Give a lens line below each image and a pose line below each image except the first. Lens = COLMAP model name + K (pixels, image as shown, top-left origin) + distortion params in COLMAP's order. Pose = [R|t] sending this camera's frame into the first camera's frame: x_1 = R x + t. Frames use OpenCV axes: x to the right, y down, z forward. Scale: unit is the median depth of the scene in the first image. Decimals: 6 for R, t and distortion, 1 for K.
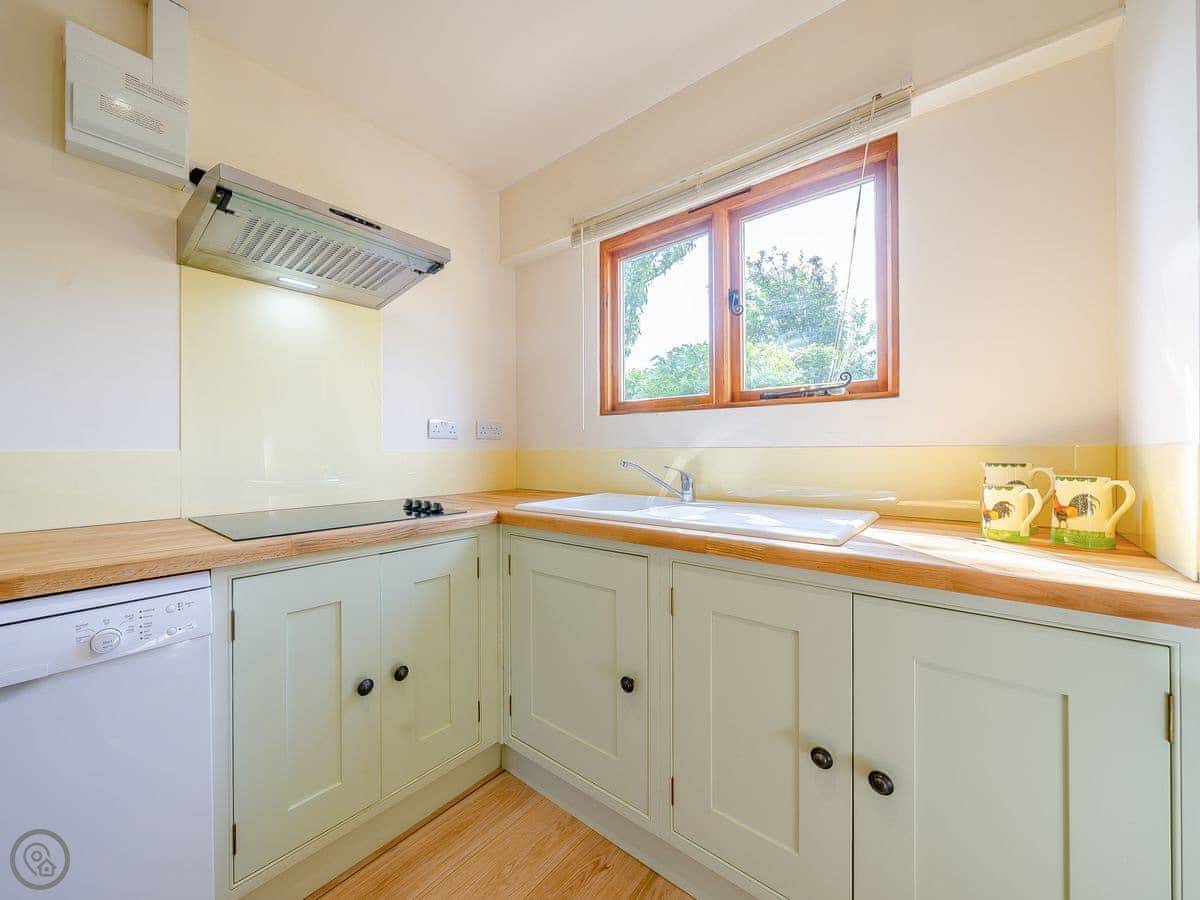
lens RADIAL K [[459.0, 0, 600.2], [0, 459.0, 448.0], [0, 0, 1]] dist [-0.005895, -0.000085]
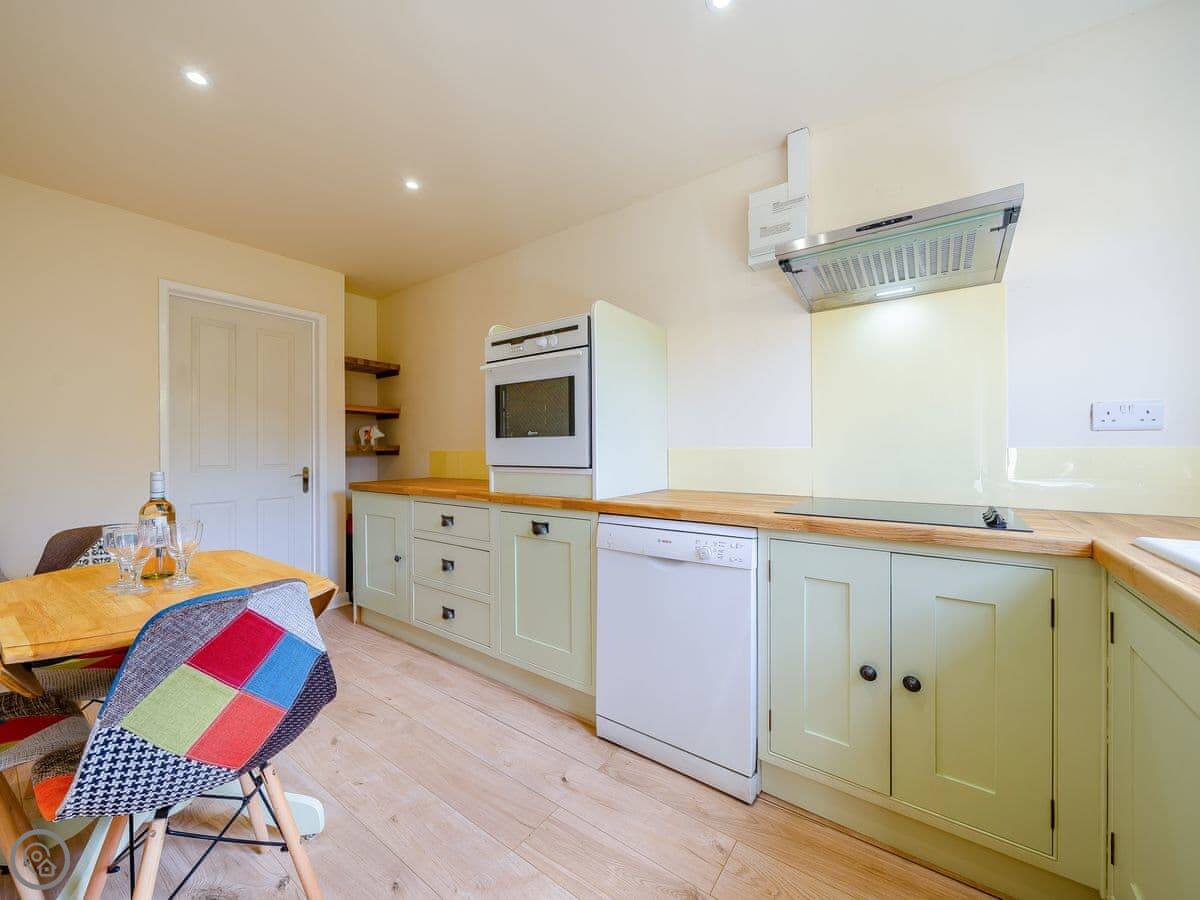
lens RADIAL K [[459.0, 0, 600.2], [0, 459.0, 448.0], [0, 0, 1]] dist [-0.005895, -0.000085]
pose [[0.056505, 0.002333, -0.998400, 0.426811], [0.007502, 0.999968, 0.002761, -0.002496], [0.998374, -0.007646, 0.056486, 0.280599]]
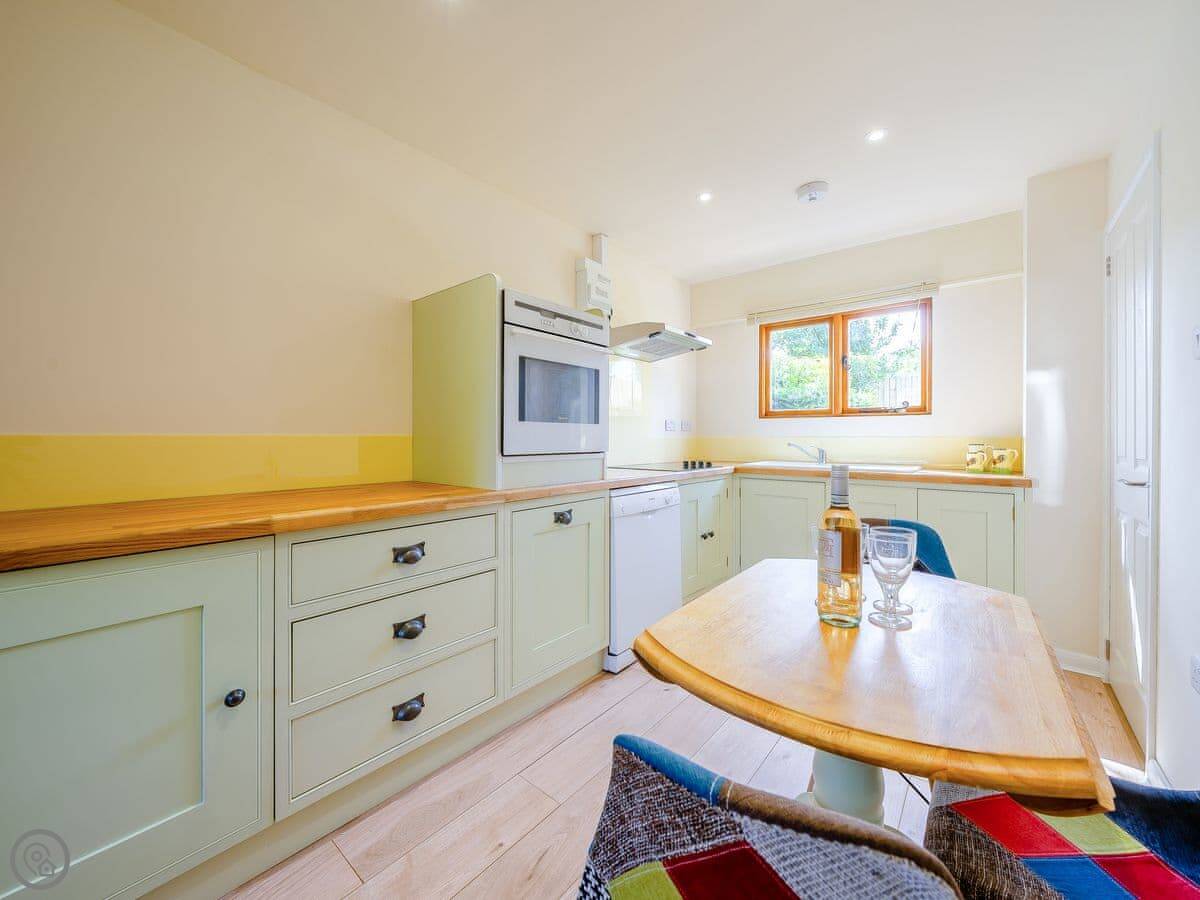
lens RADIAL K [[464.2, 0, 600.5], [0, 464.2, 437.9], [0, 0, 1]] dist [0.000252, 0.000035]
pose [[0.999846, 0.007661, -0.015788, -0.874851], [-0.007610, 0.999966, 0.003272, 0.005489], [0.015813, -0.003152, 0.999870, -1.218506]]
